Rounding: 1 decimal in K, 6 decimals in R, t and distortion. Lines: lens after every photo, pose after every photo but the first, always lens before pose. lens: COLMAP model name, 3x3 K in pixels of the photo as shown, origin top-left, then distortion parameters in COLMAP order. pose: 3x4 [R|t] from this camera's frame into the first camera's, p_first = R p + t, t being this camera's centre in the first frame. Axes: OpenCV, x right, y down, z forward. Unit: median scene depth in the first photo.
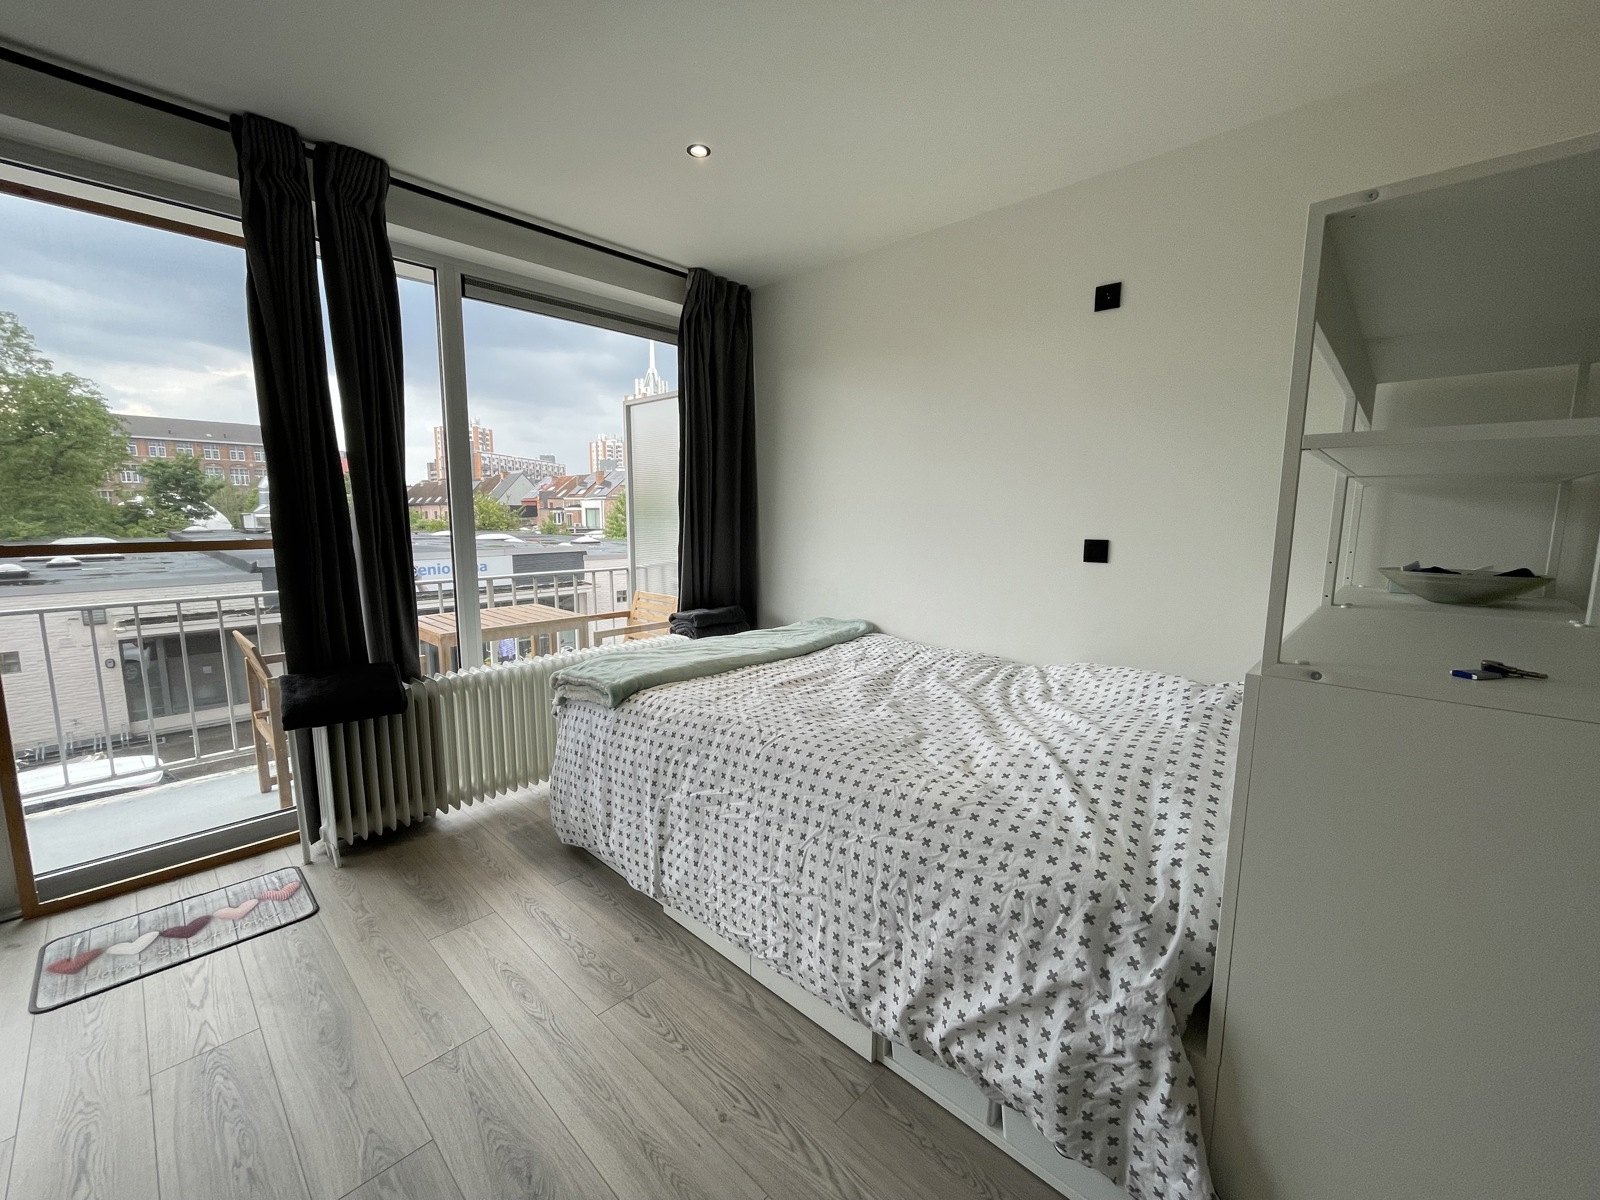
lens RADIAL K [[647.6, 0, 791.1], [0, 647.6, 597.1], [0, 0, 1]] dist [0.002997, -0.000032]
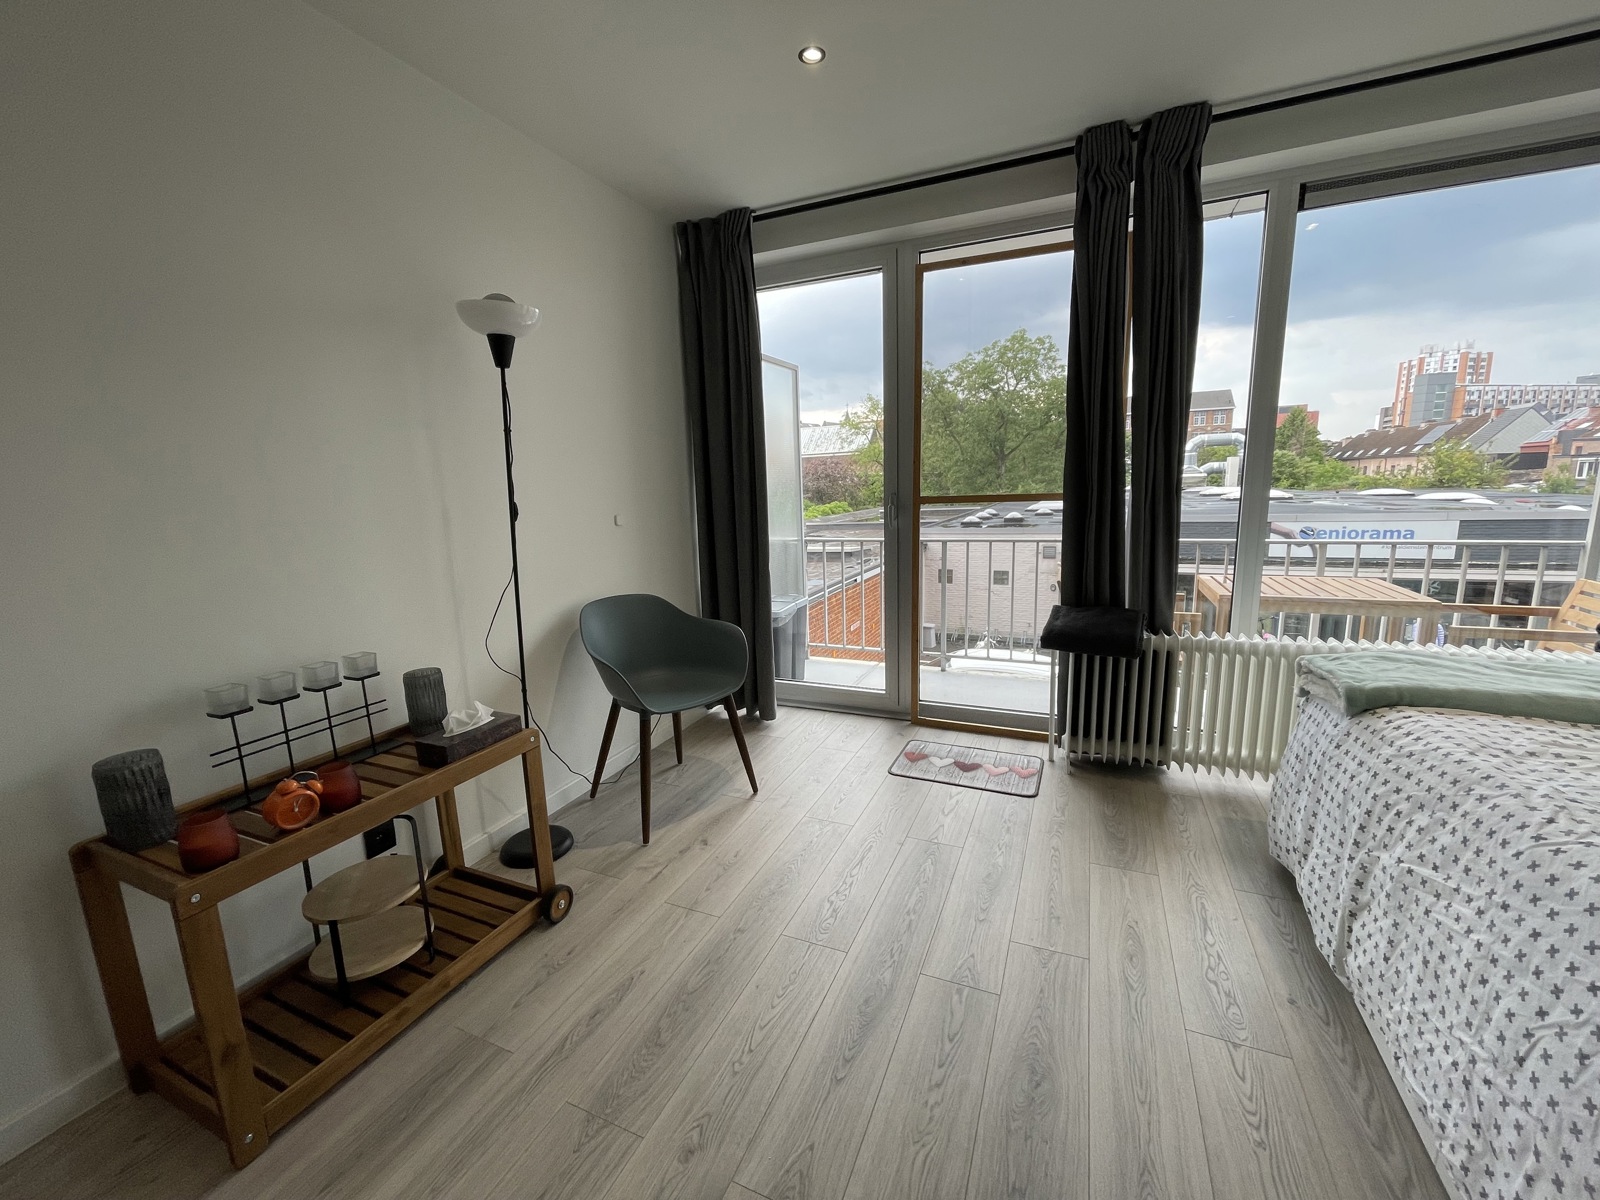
lens RADIAL K [[647.6, 0, 791.1], [0, 647.6, 597.1], [0, 0, 1]] dist [0.002997, -0.000032]
pose [[0.336730, 0.151473, -0.929338, 0.209514], [-0.091439, 0.987572, 0.127833, -0.005729], [0.937151, 0.041932, 0.346396, 0.123666]]
